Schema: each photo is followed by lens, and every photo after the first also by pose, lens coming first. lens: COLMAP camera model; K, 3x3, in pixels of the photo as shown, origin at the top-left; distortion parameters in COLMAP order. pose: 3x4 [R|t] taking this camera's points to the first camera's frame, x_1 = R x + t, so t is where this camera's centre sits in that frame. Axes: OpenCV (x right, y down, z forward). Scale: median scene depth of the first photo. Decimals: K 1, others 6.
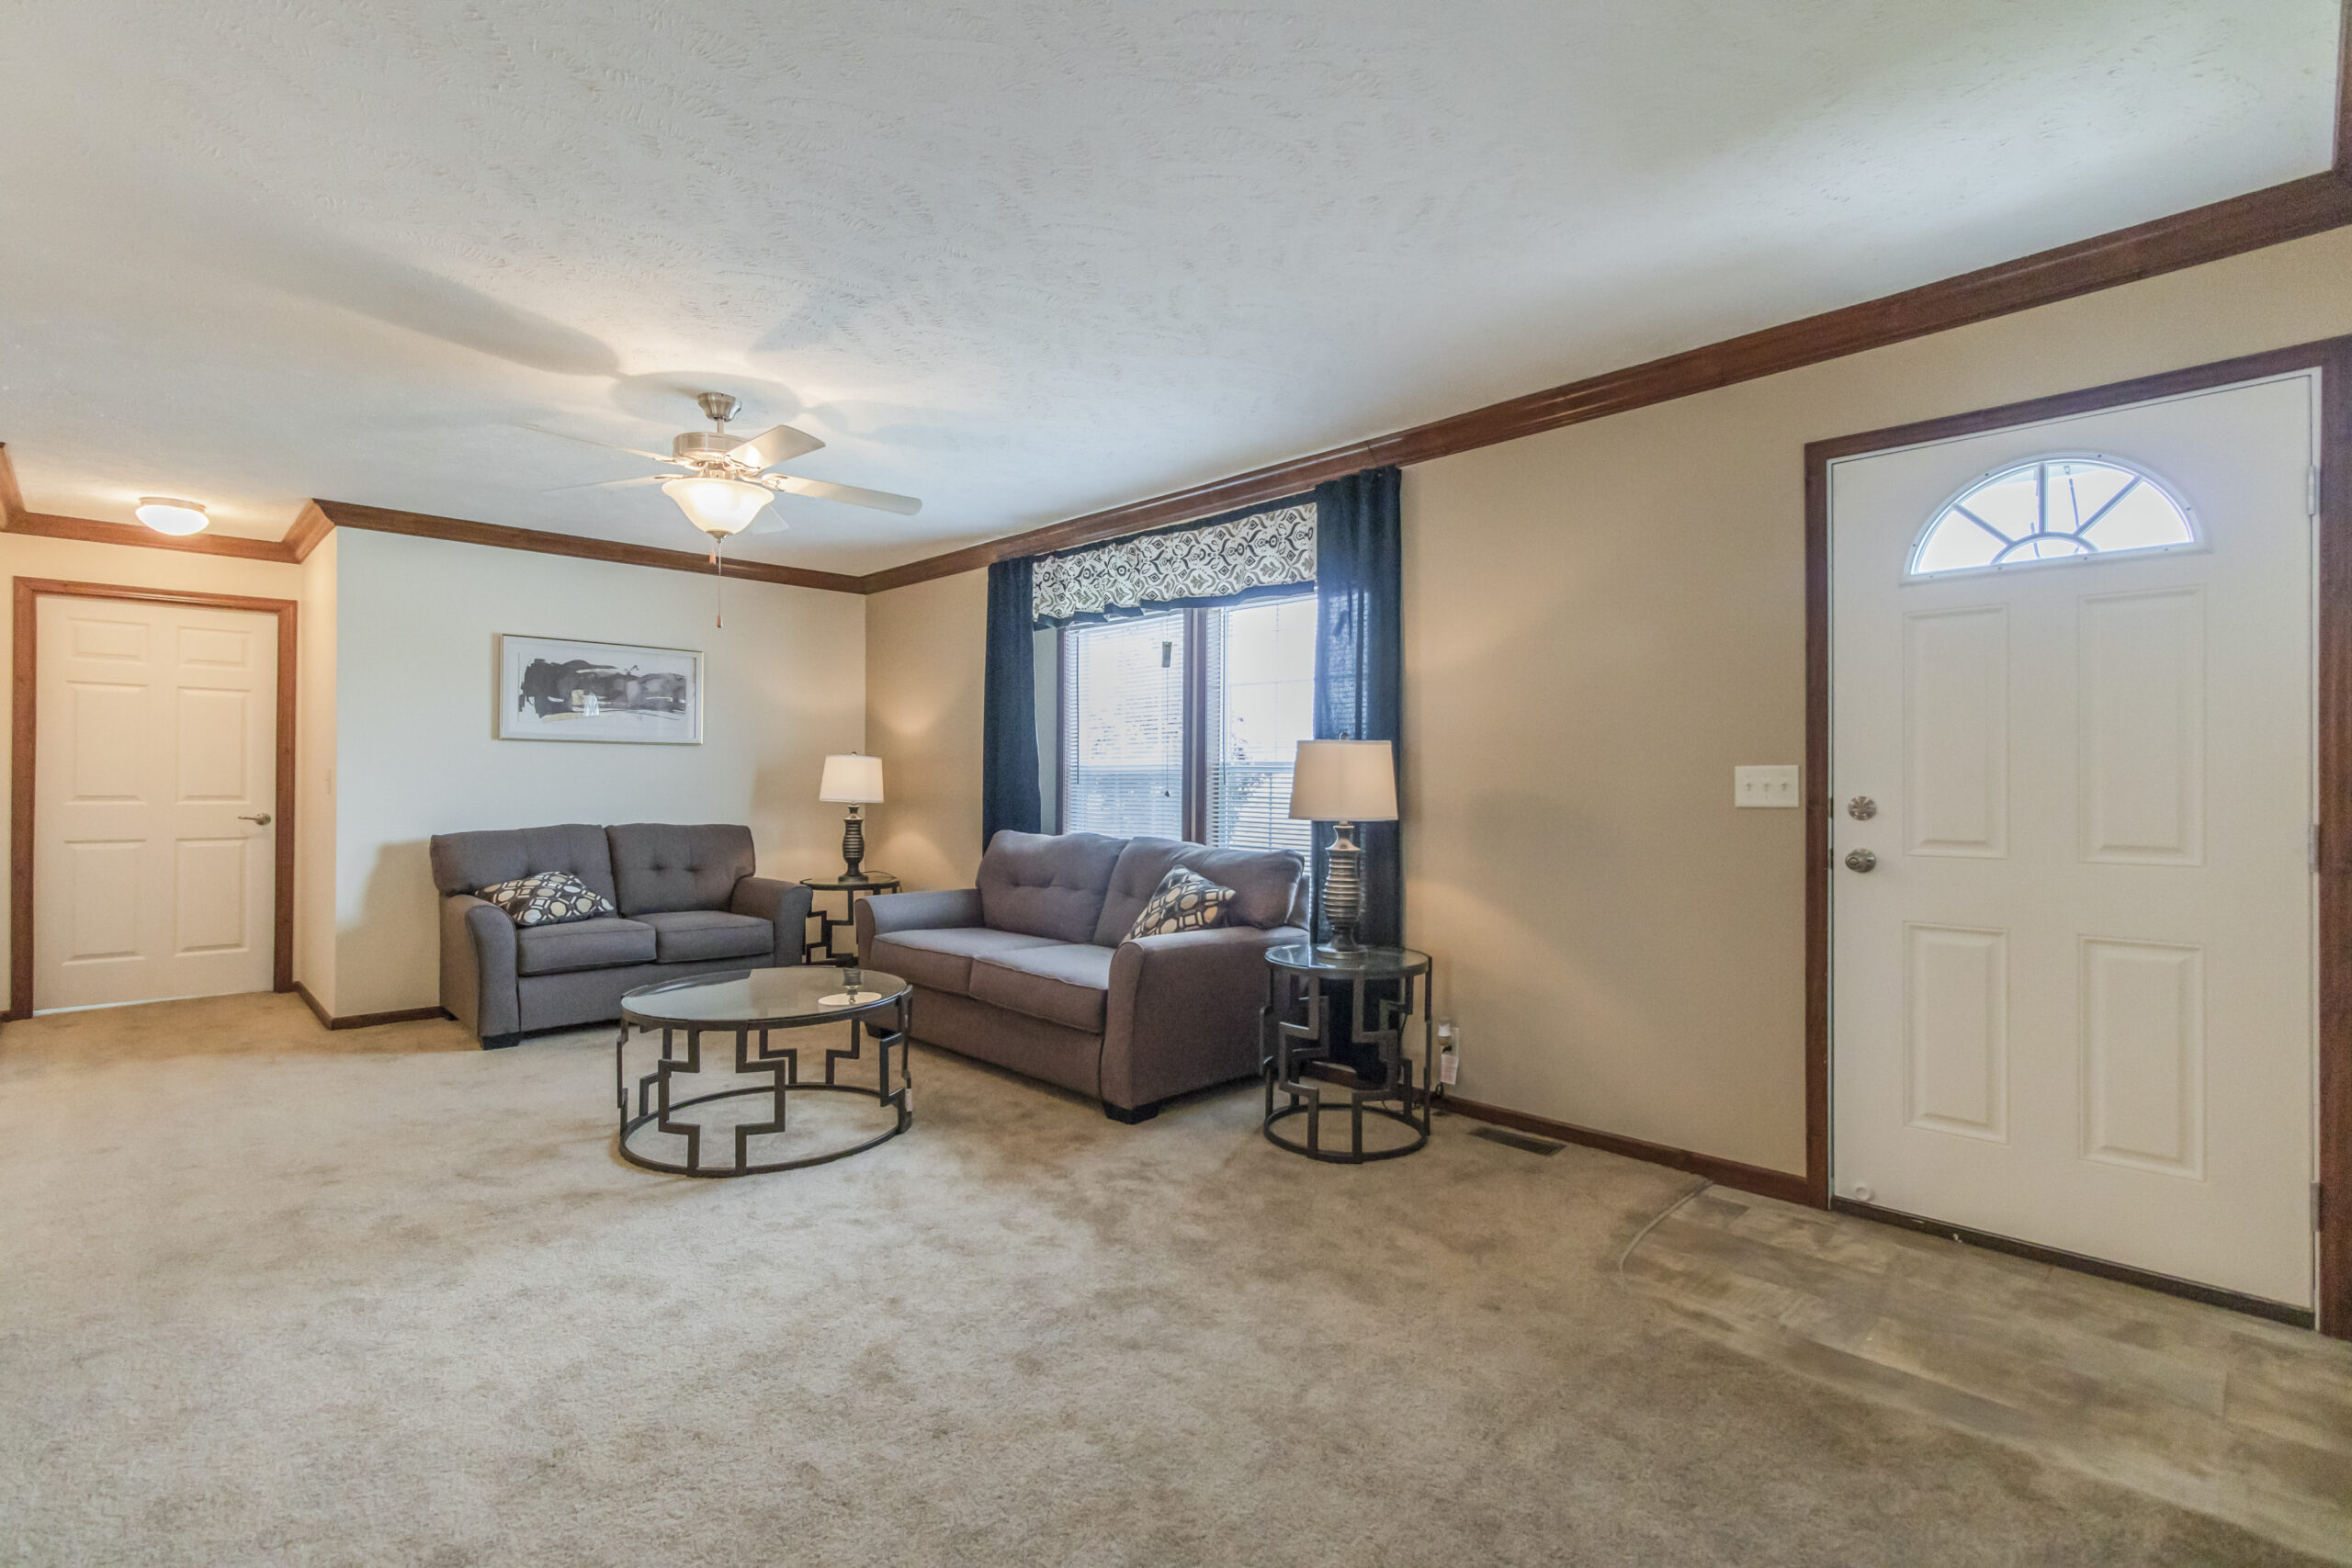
lens RADIAL K [[1127.2, 0, 1216.3], [0, 1127.2, 777.5], [0, 0, 1]] dist [-0.011830, -0.007737]
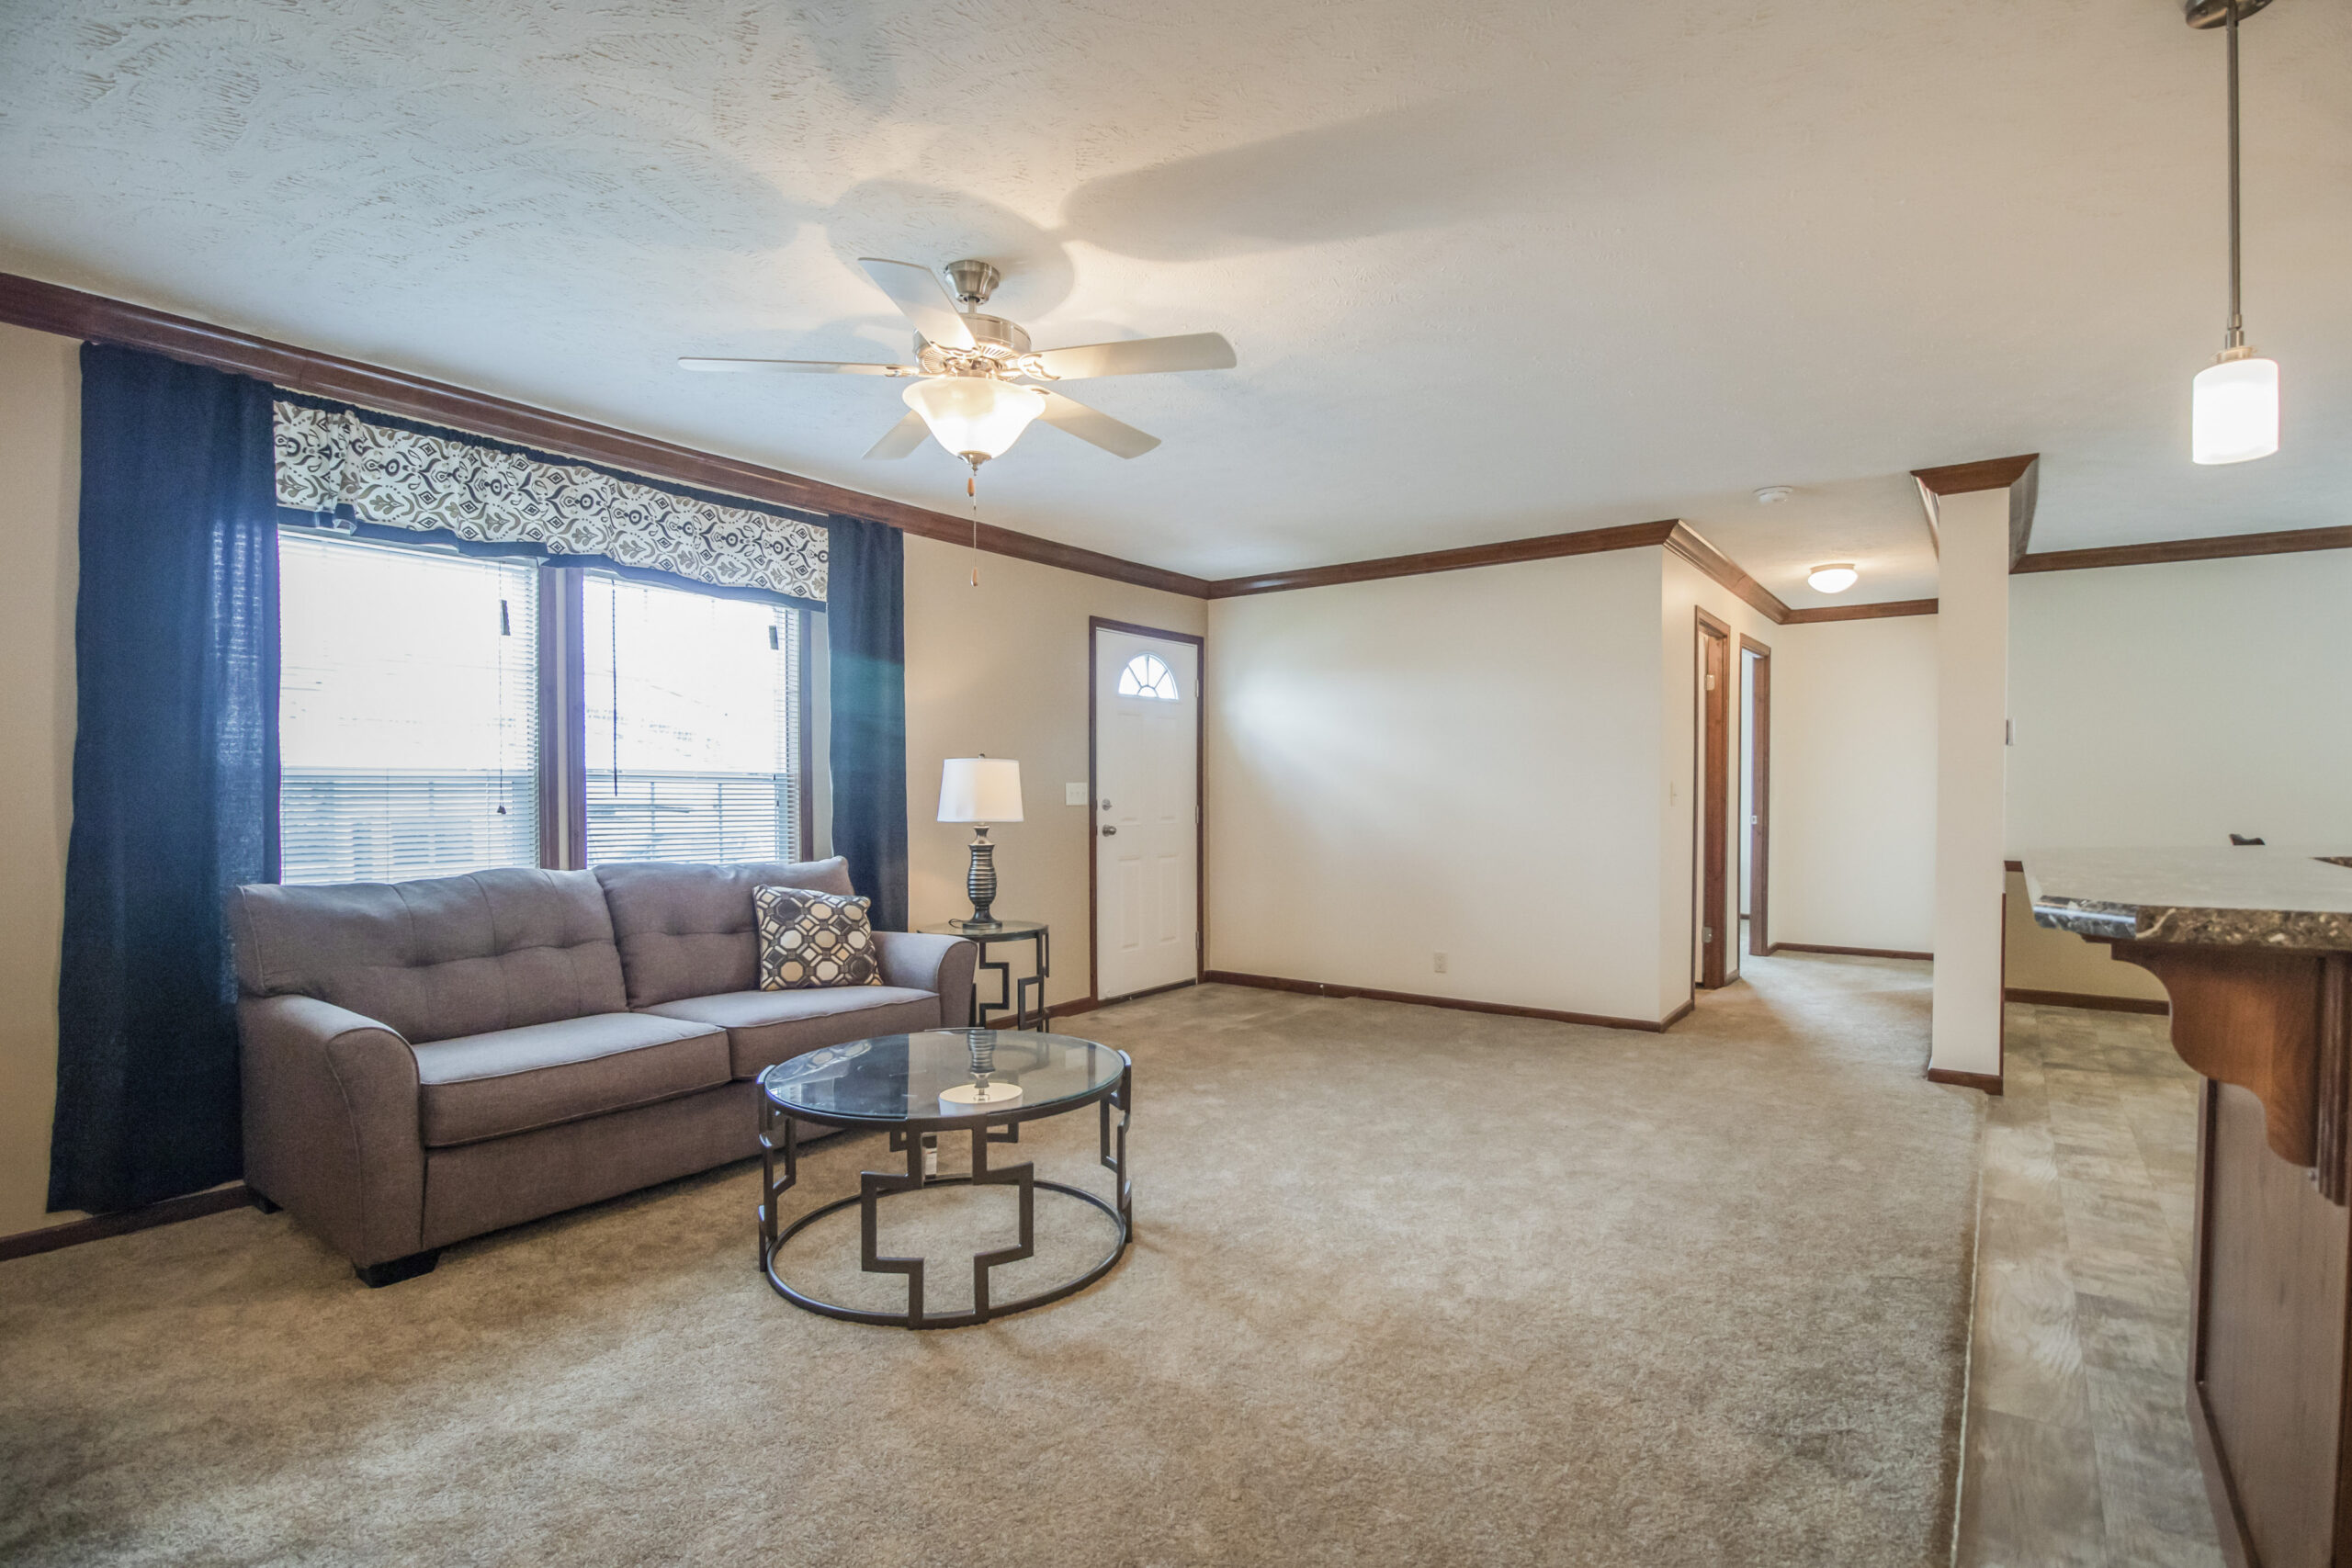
lens RADIAL K [[1127.2, 0, 1237.7], [0, 1127.2, 808.9], [0, 0, 1]] dist [-0.011830, -0.007737]
pose [[-0.210673, -0.017608, 0.977398, -1.026982], [-0.005105, 0.999844, 0.016912, -0.000320], [-0.977543, -0.001427, -0.210730, 0.839186]]
